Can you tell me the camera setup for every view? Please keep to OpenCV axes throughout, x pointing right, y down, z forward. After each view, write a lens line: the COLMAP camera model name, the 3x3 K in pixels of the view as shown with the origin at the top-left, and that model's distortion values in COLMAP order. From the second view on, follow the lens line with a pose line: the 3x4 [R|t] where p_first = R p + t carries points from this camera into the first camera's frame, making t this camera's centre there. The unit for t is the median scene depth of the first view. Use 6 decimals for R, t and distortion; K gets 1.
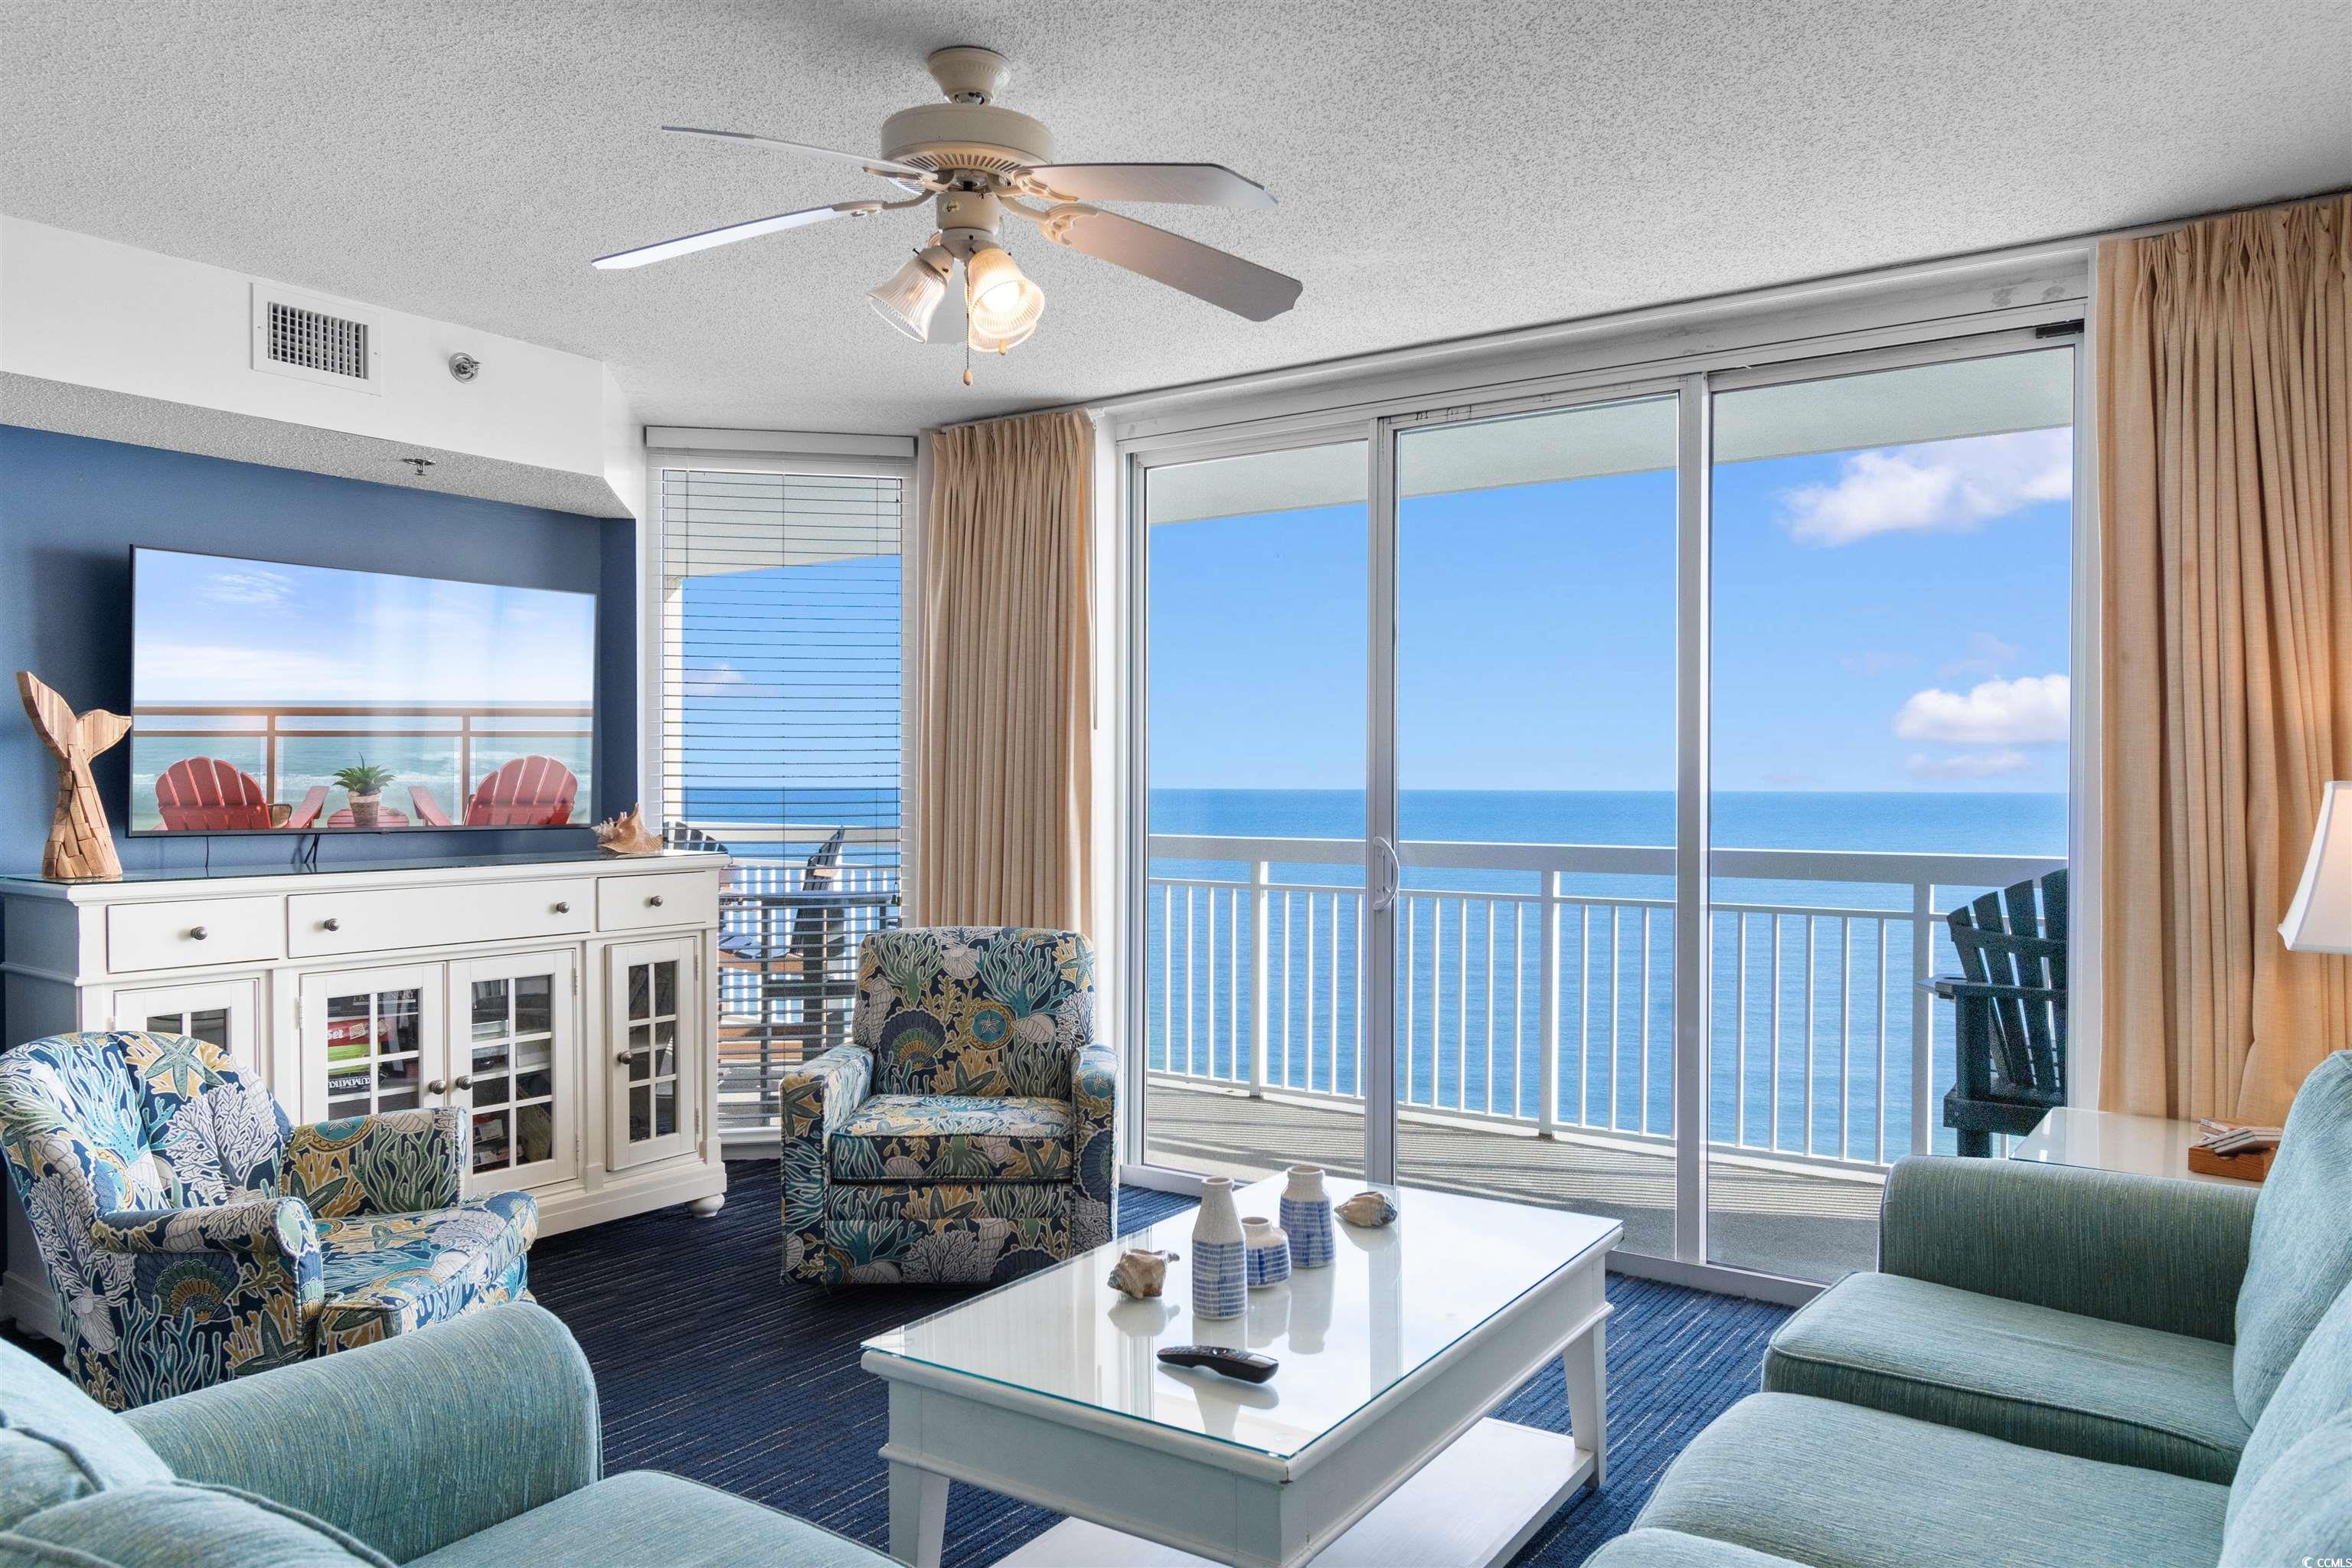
lens RADIAL K [[1576.3, 0, 1176.0], [0, 1576.3, 784.0], [0, 0, 1]] dist [0.001110, -0.000372]
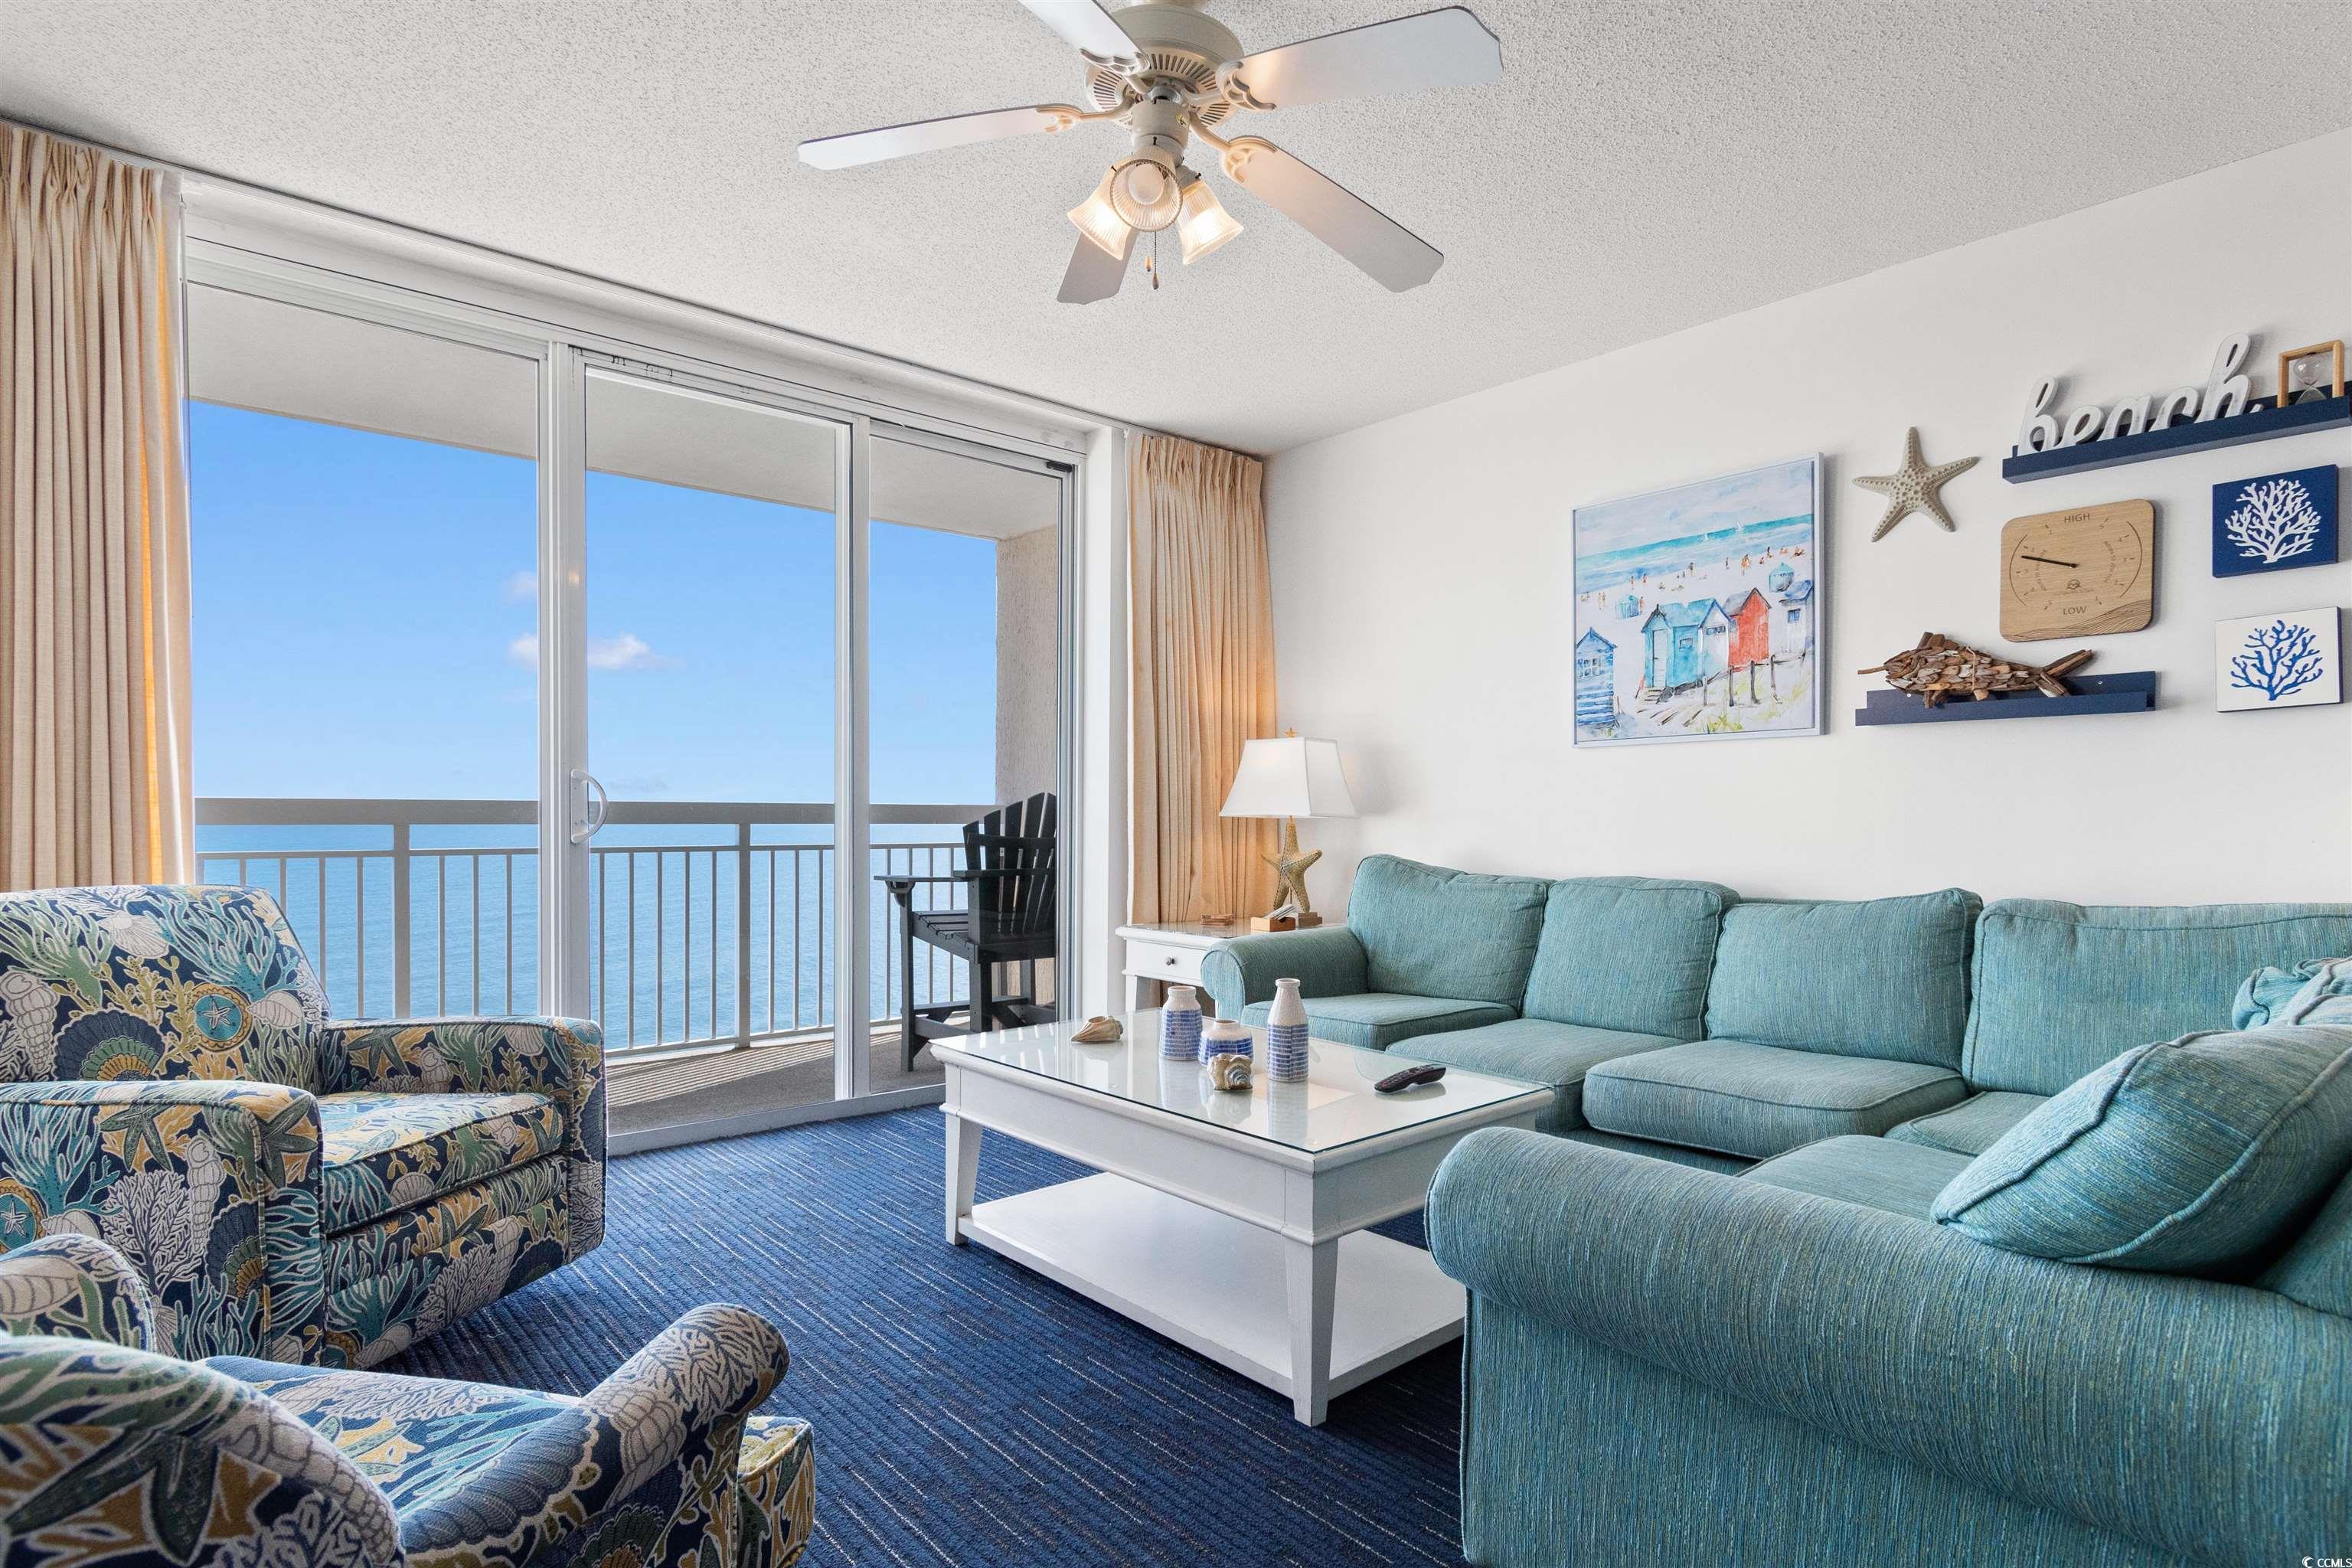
lens RADIAL K [[1251.6, 0, 1170.9], [0, 1251.6, 838.4], [0, 0, 1]] dist [0.000611, -0.000608]
pose [[0.250912, -0.020267, 0.967798, -0.638748], [-0.007607, 0.999709, 0.022907, 0.066098], [-0.967980, -0.013109, 0.250684, 0.517323]]
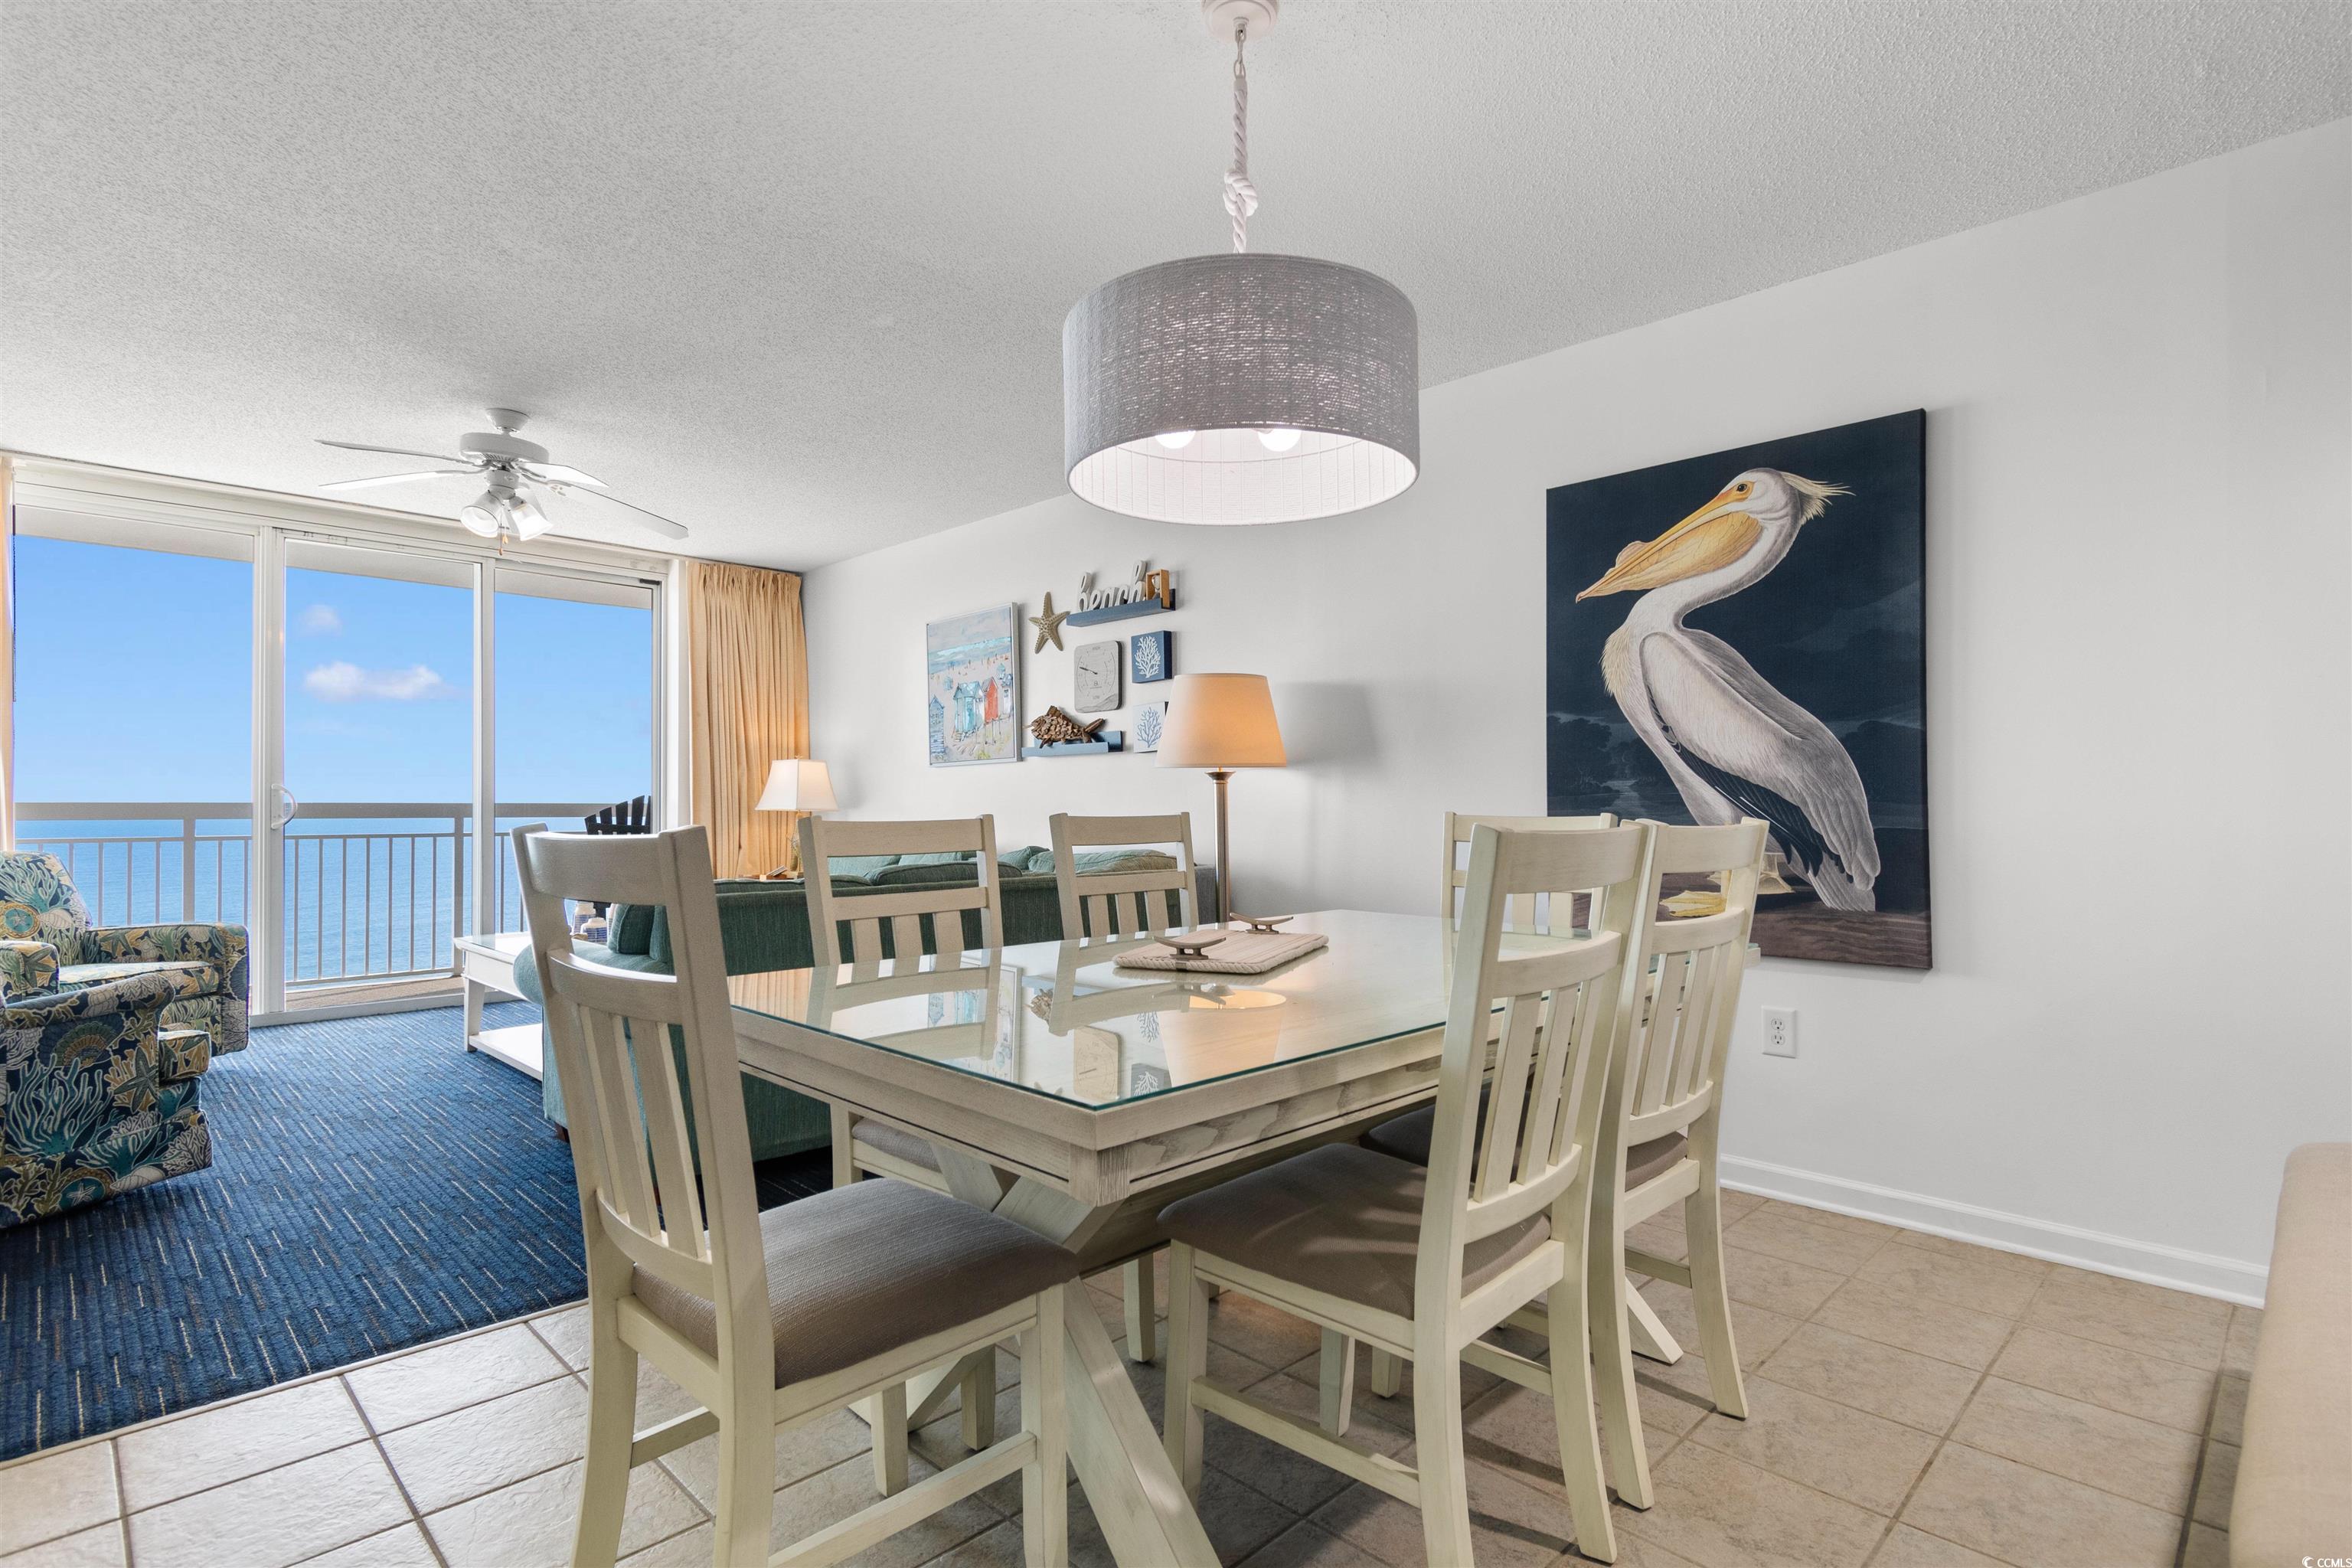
lens RADIAL K [[1166.0, 0, 1172.5], [0, 1166.0, 805.5], [0, 0, 1]] dist [0.001624, -0.004185]
pose [[0.174385, 0.000637, 0.984677, -1.053975], [-0.002368, 0.999997, -0.000227, 0.063370], [-0.984675, -0.002292, 0.174386, -0.143502]]
